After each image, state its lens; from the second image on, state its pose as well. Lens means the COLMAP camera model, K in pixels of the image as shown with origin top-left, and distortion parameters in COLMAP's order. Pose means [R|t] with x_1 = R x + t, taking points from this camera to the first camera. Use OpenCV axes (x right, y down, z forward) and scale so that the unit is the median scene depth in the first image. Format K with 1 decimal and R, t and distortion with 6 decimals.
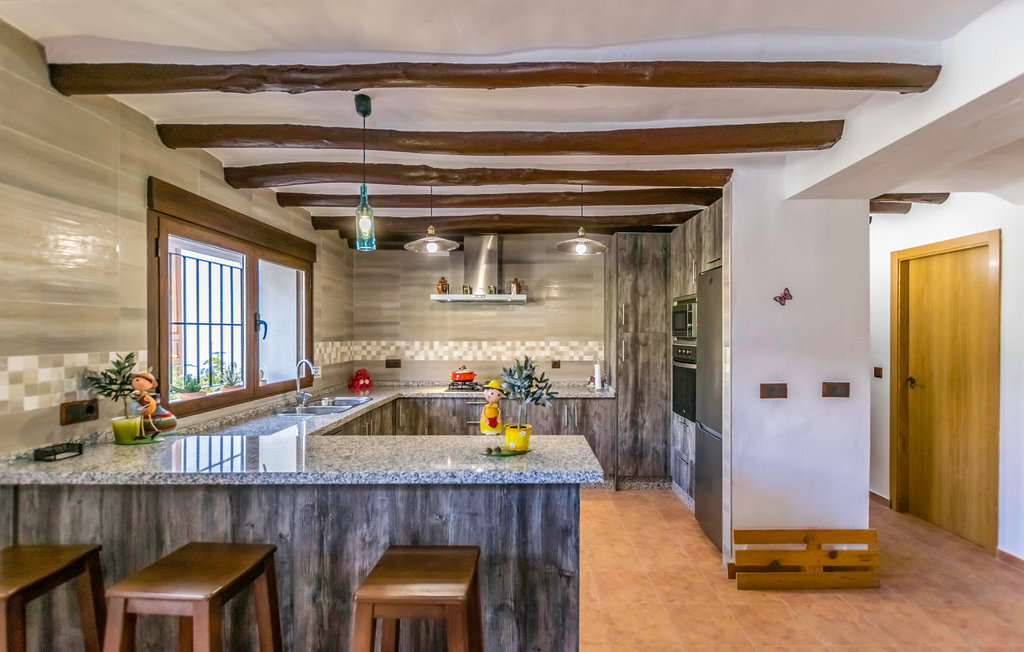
lens RADIAL K [[465.0, 0, 512.0], [0, 465.0, 329.2], [0, 0, 1]] dist [0.007842, -0.001471]
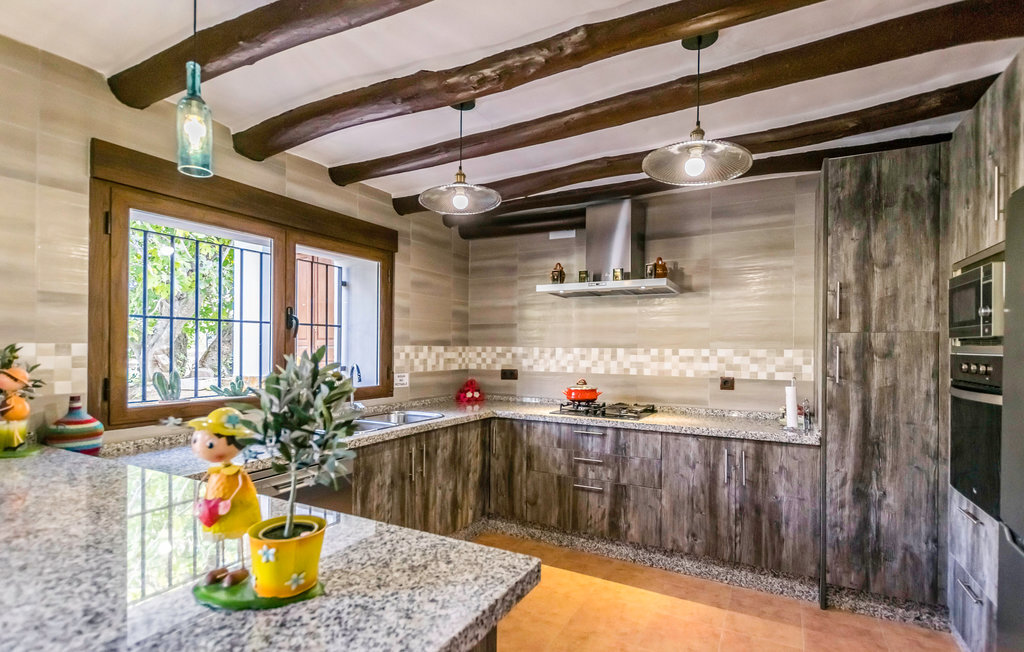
lens RADIAL K [[465.0, 0, 517.9], [0, 465.0, 343.2], [0, 0, 1]] dist [0.007842, -0.001471]
pose [[0.886498, 0.002612, -0.462725, 0.156332], [-0.003338, 0.999994, -0.000748, 0.021874], [0.462721, 0.002208, 0.886501, 0.313422]]
